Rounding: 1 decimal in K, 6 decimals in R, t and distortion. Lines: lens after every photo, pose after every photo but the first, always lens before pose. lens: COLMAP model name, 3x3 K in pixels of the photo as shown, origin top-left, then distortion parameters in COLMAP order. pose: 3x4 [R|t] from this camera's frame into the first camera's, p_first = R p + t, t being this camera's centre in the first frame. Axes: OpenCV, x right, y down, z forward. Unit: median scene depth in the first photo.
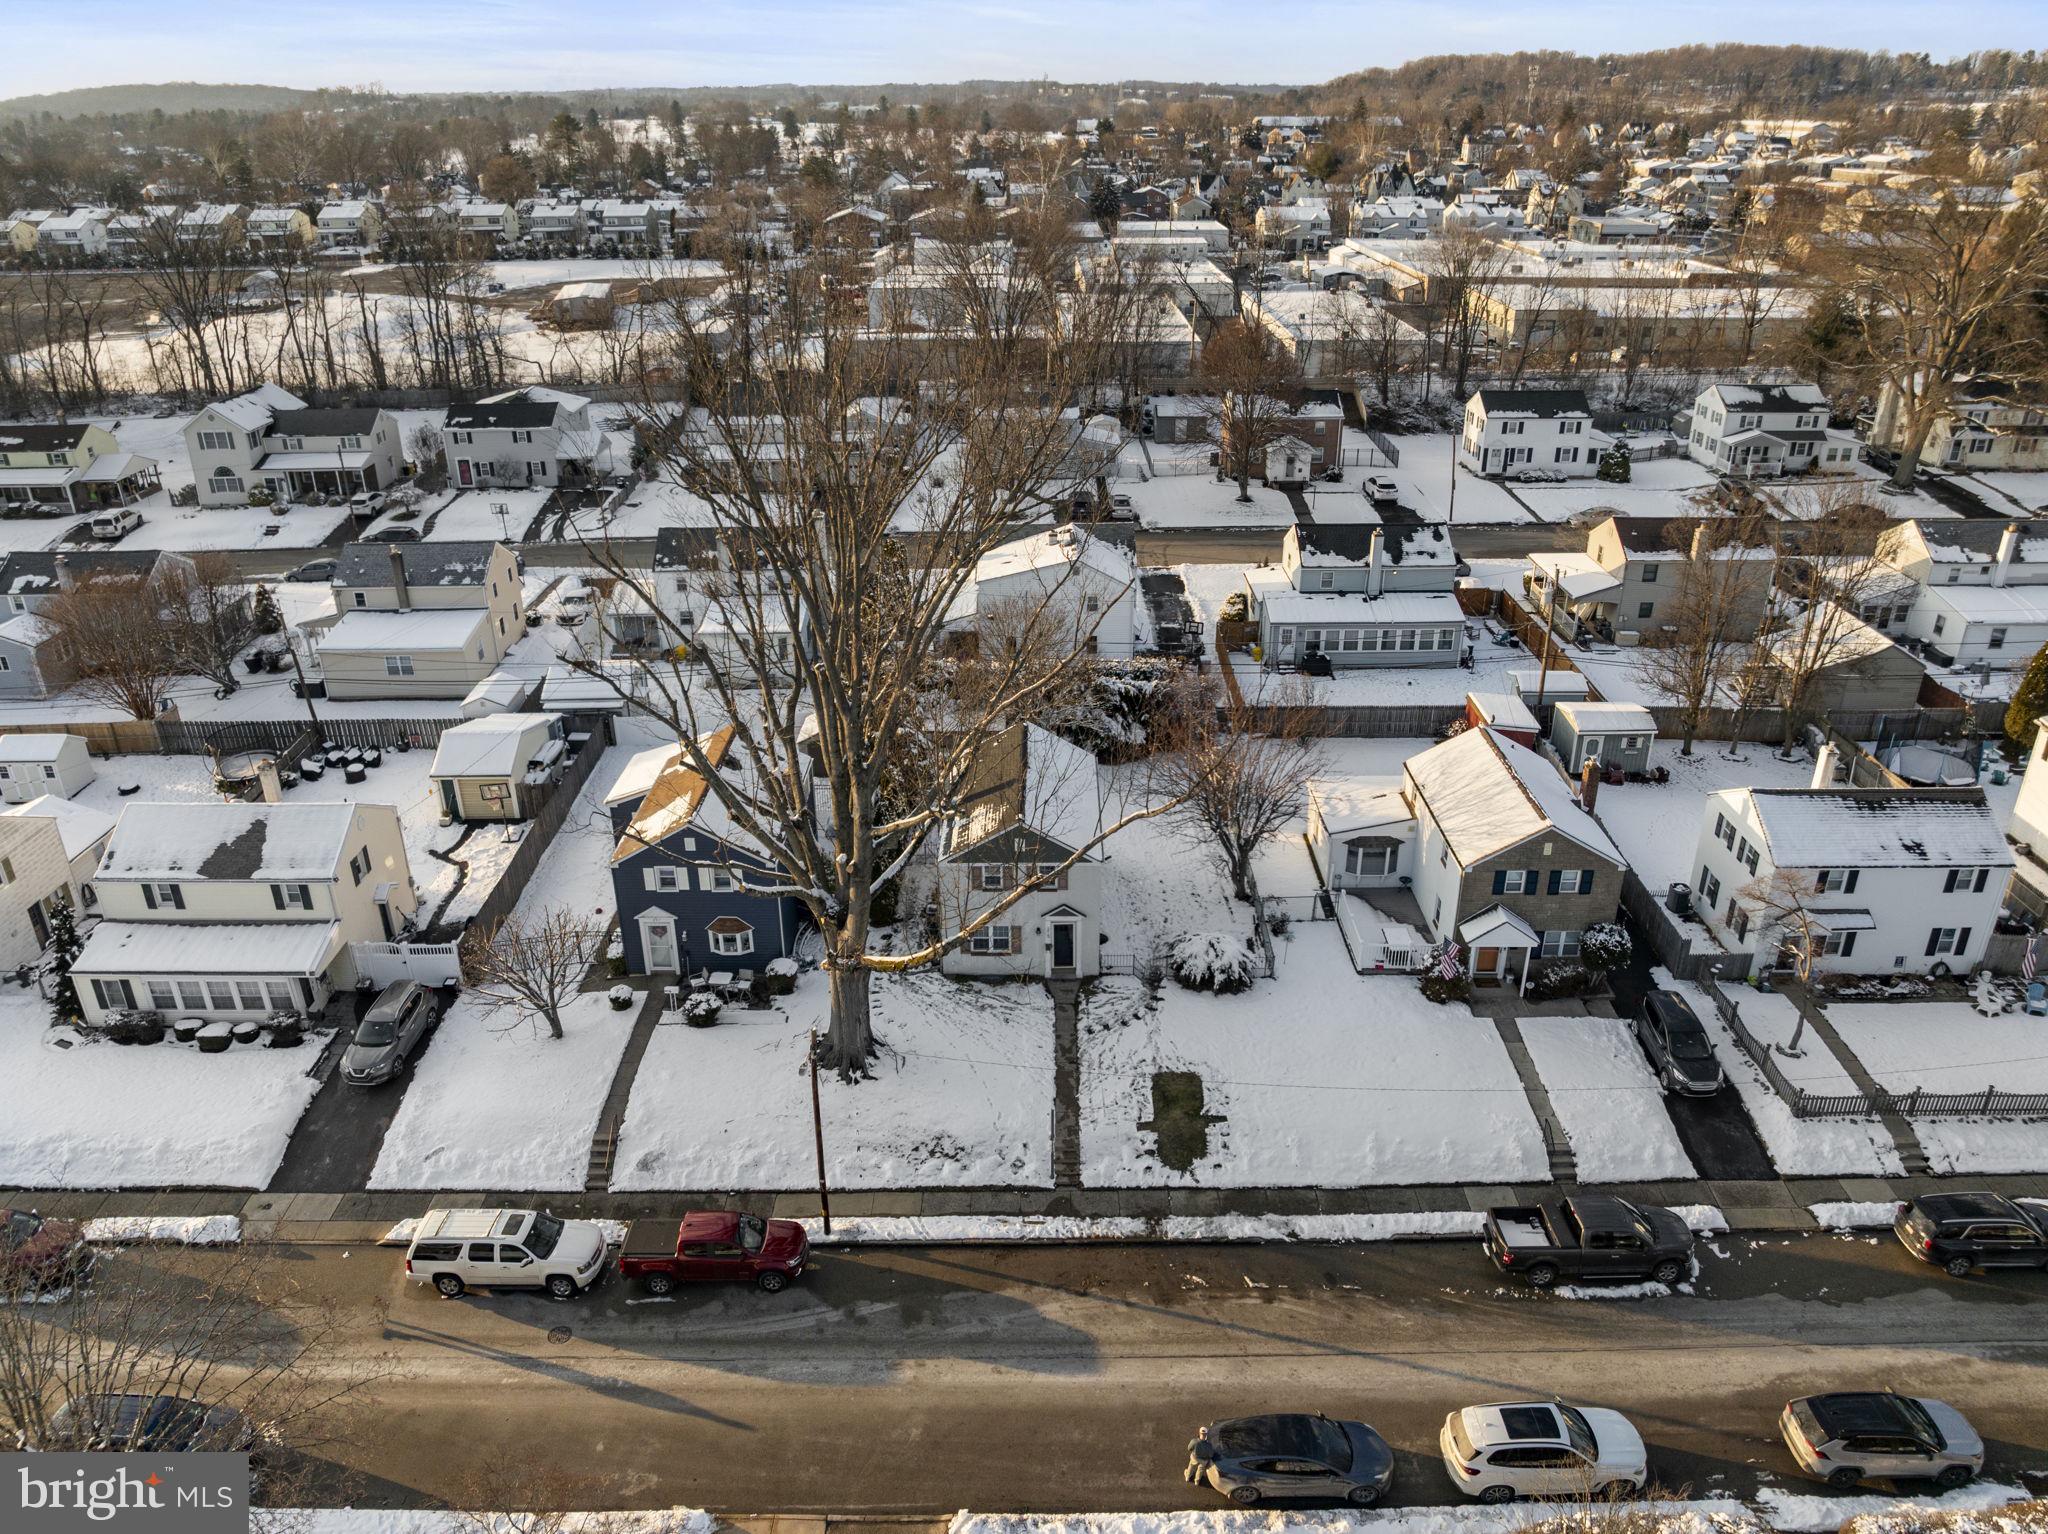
lens RADIAL K [[1440.1, 0, 1025.1], [0, 1440.1, 773.7], [0, 0, 1]] dist [-0.036526, -0.011410]
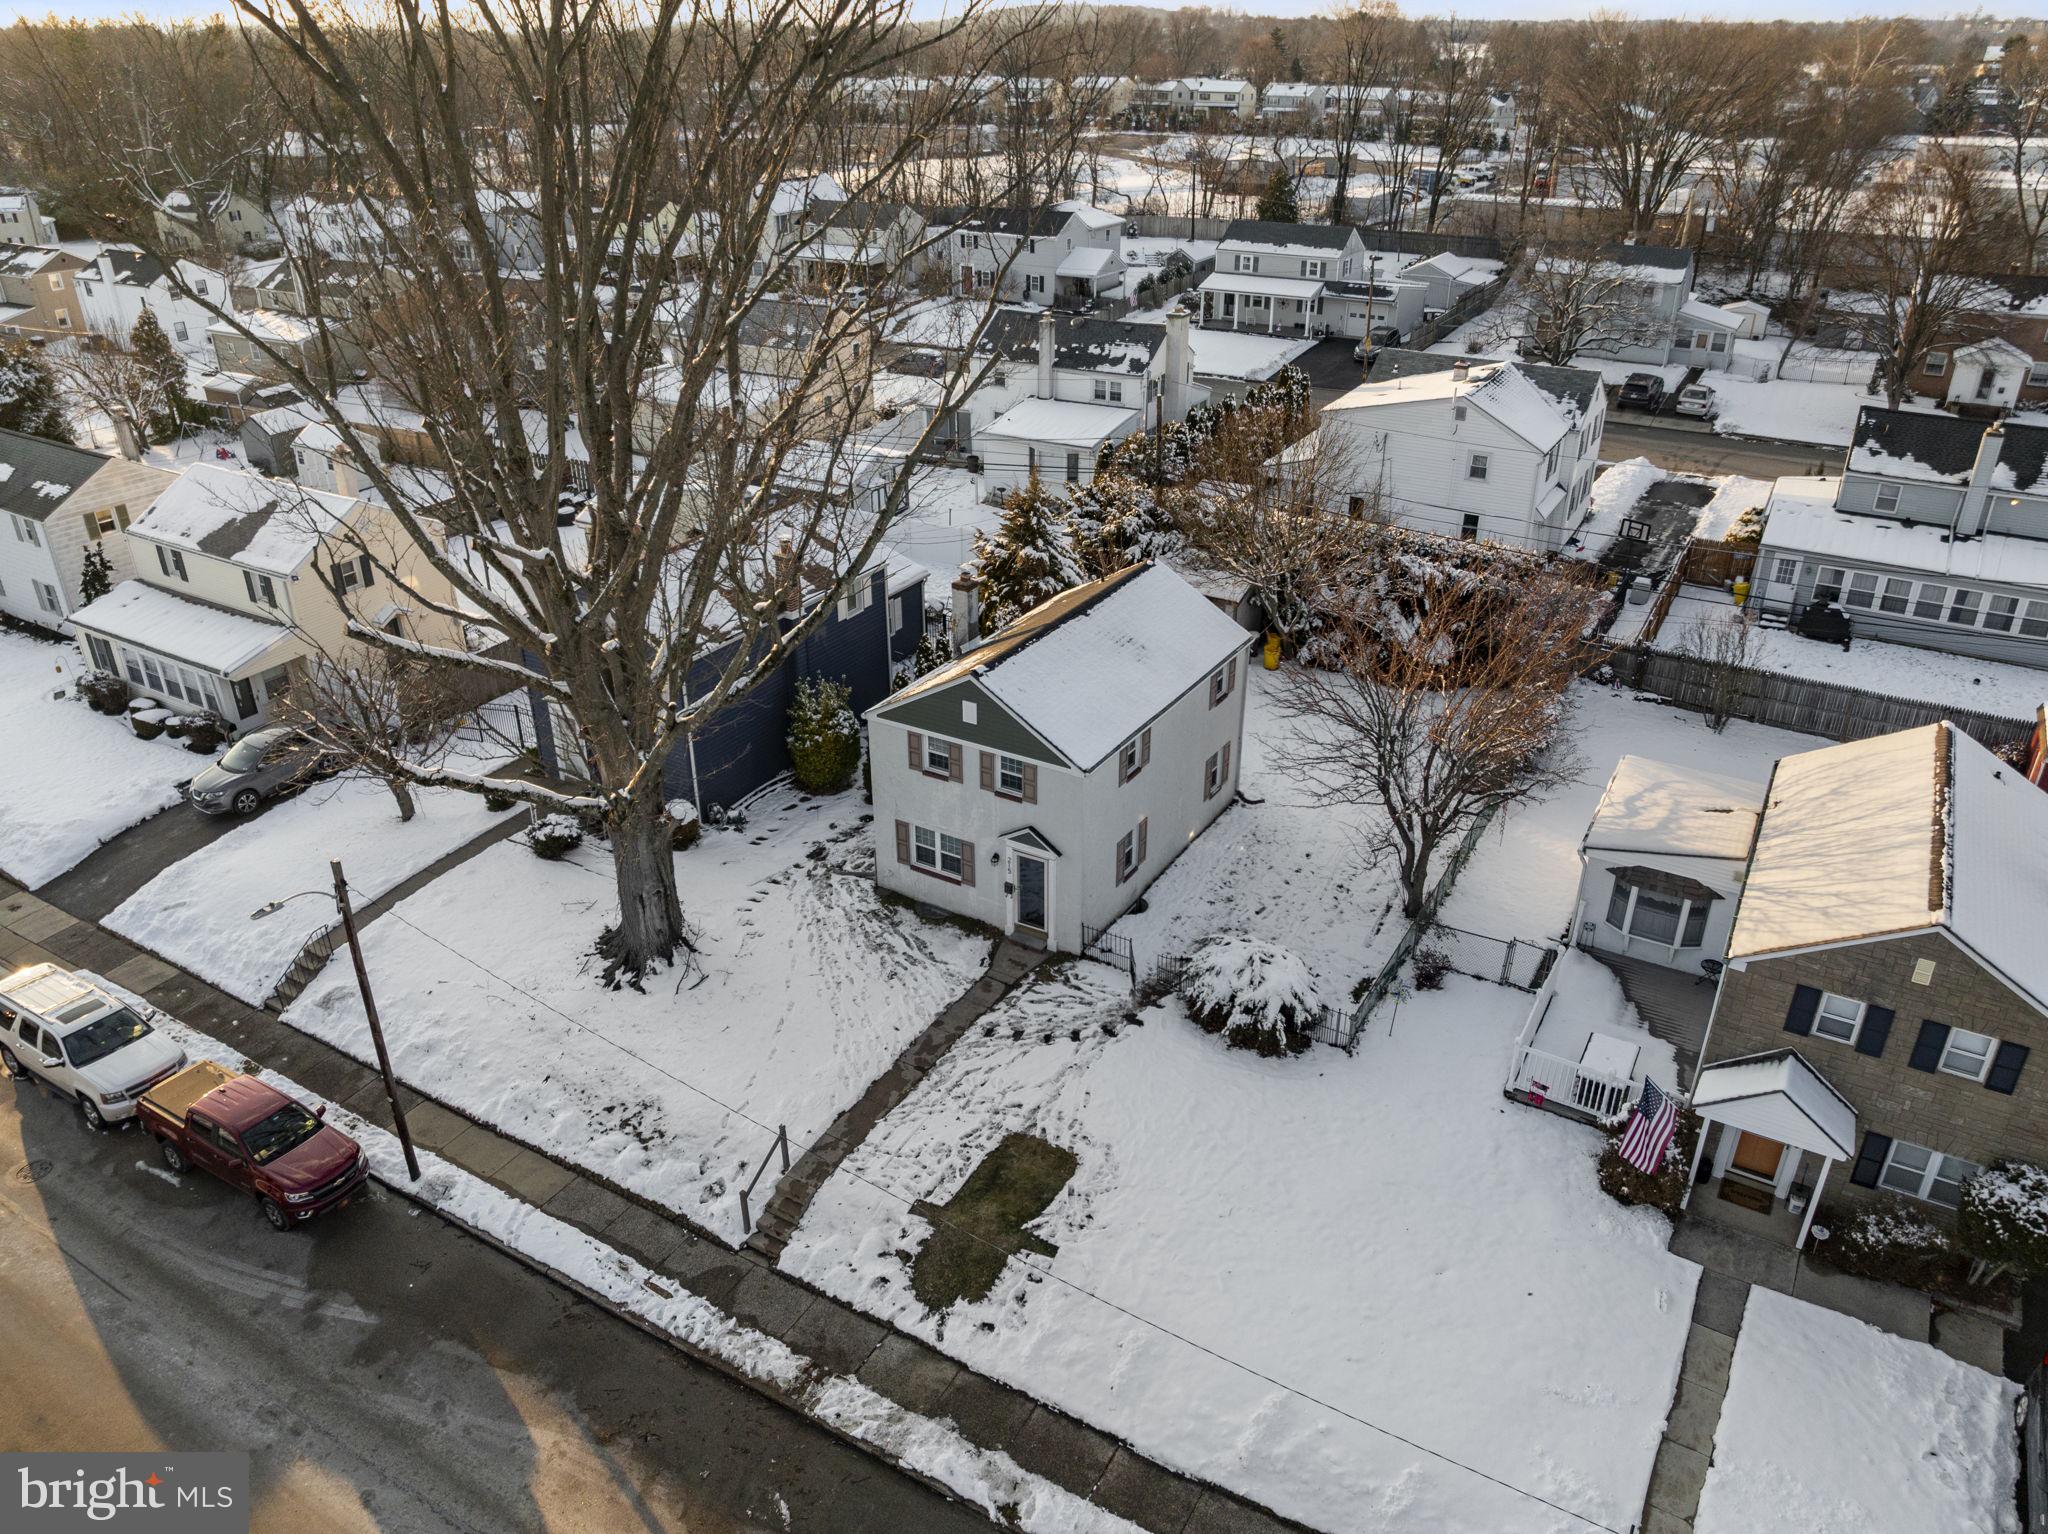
lens RADIAL K [[1440.1, 0, 1030.3], [0, 1440.1, 763.4], [0, 0, 1]] dist [-0.036526, -0.011410]
pose [[0.862850, 0.236401, -0.446771, 0.294916], [-0.222170, 0.971307, 0.084872, 0.011924], [0.454016, 0.026027, 0.890613, 0.443253]]
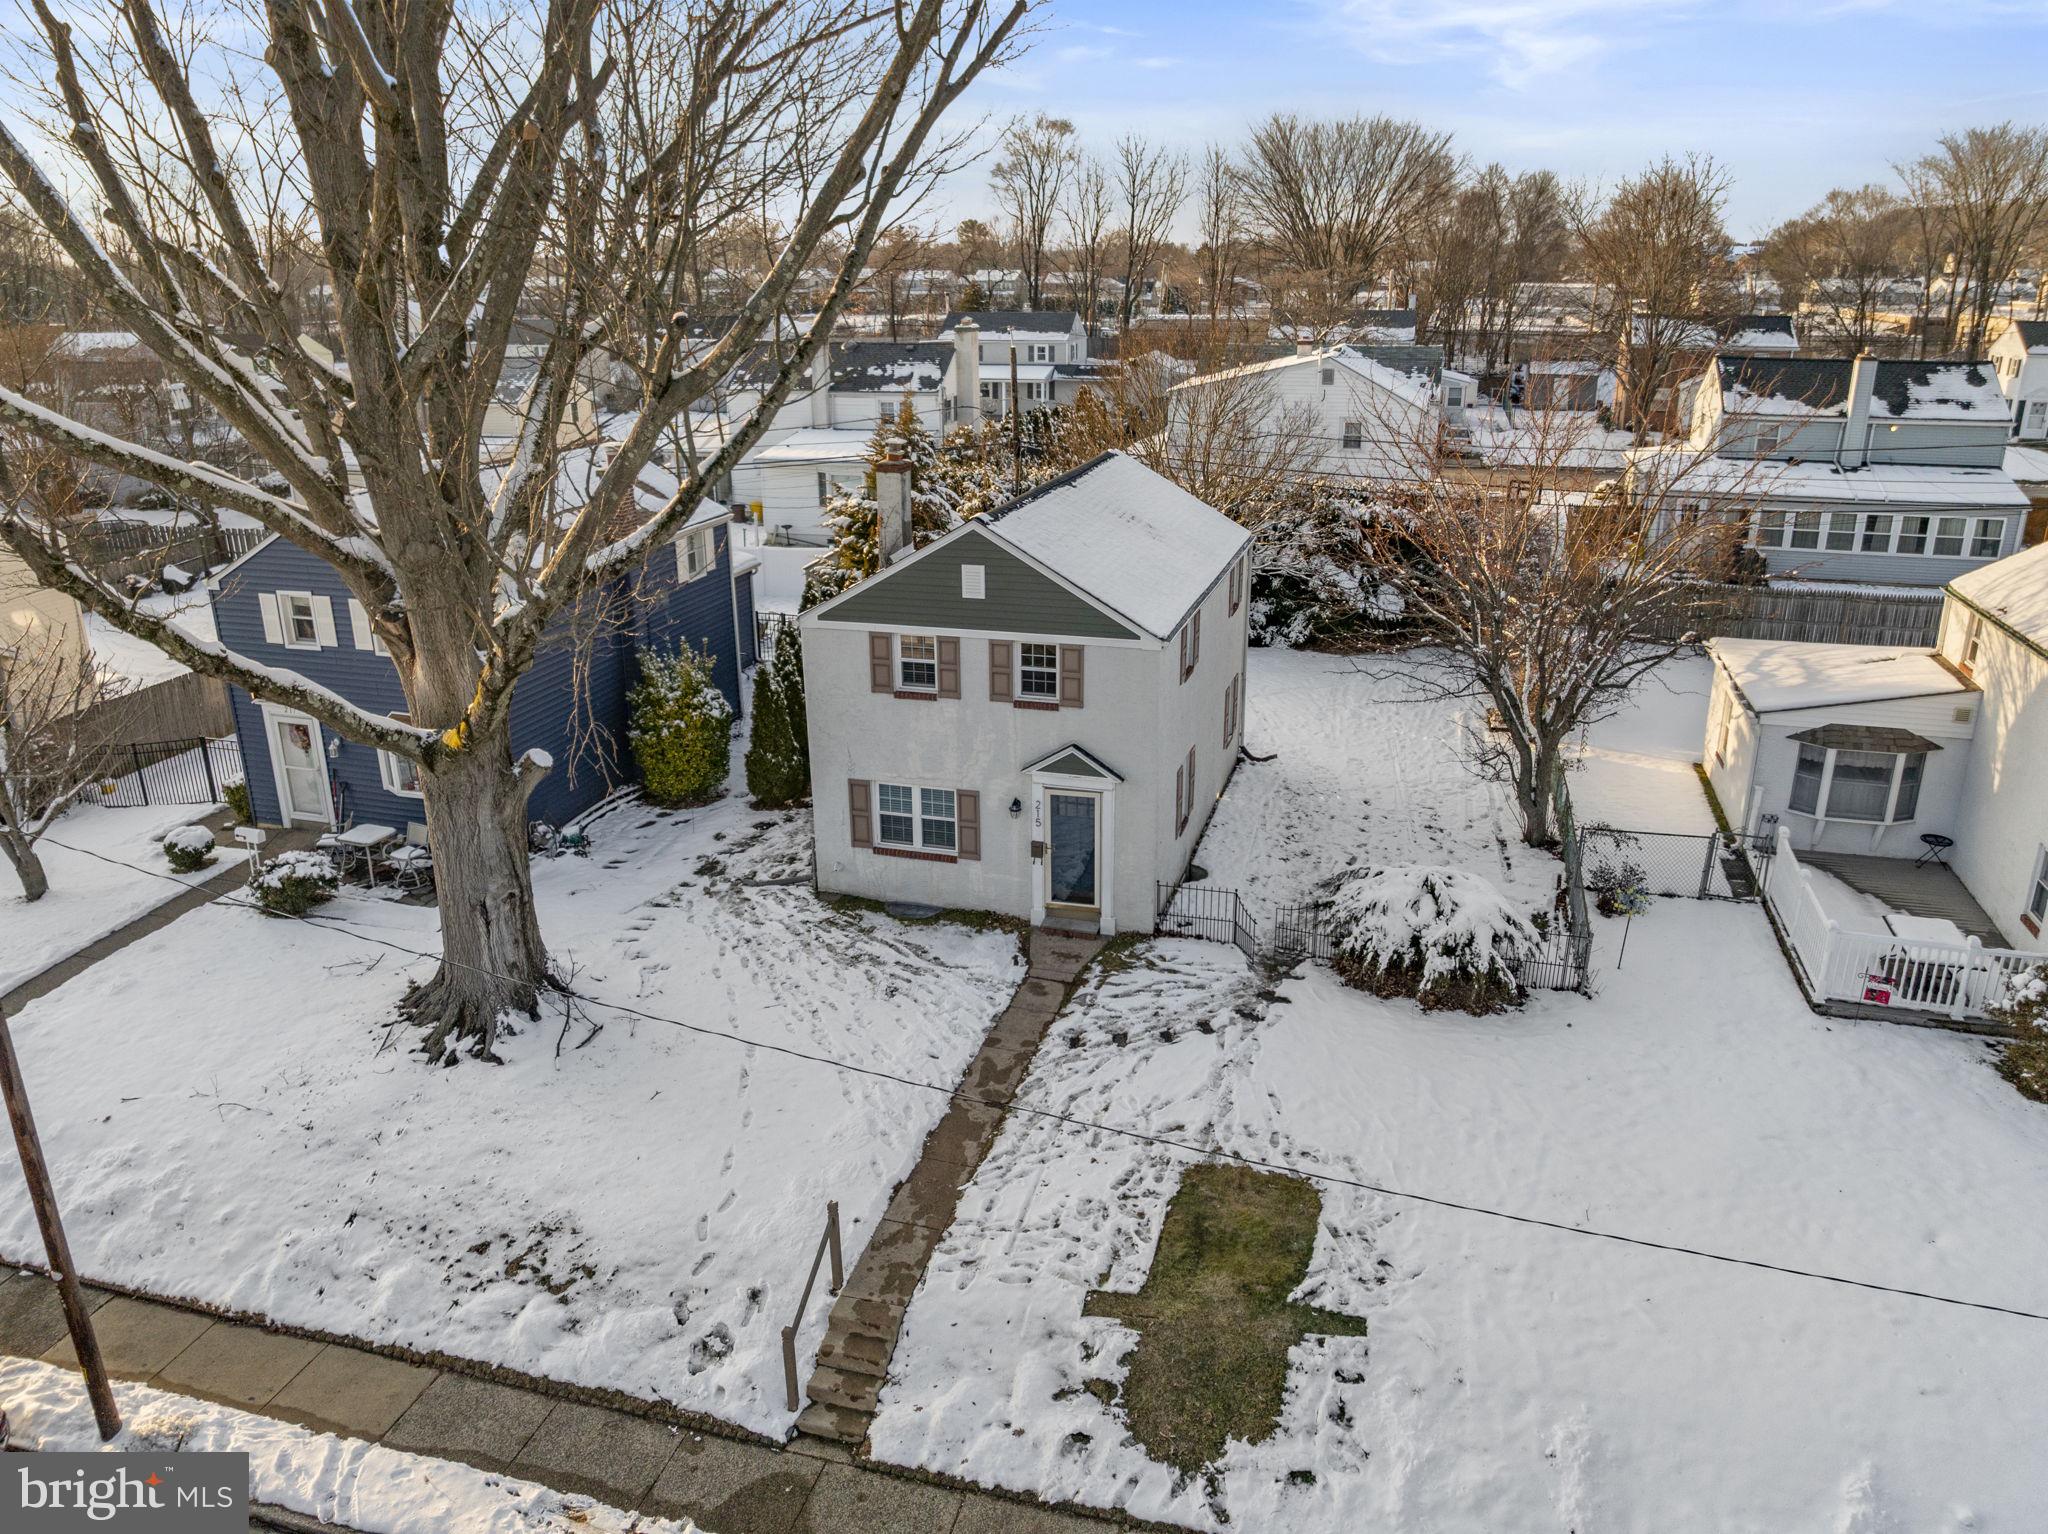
lens RADIAL K [[1440.1, 0, 1029.7], [0, 1440.1, 766.1], [0, 0, 1]] dist [-0.036526, -0.011410]
pose [[0.962553, 0.090120, -0.255674, 0.122639], [-0.117224, 0.988760, -0.092805, 0.137055], [0.244437, 0.119301, 0.962298, 0.584247]]
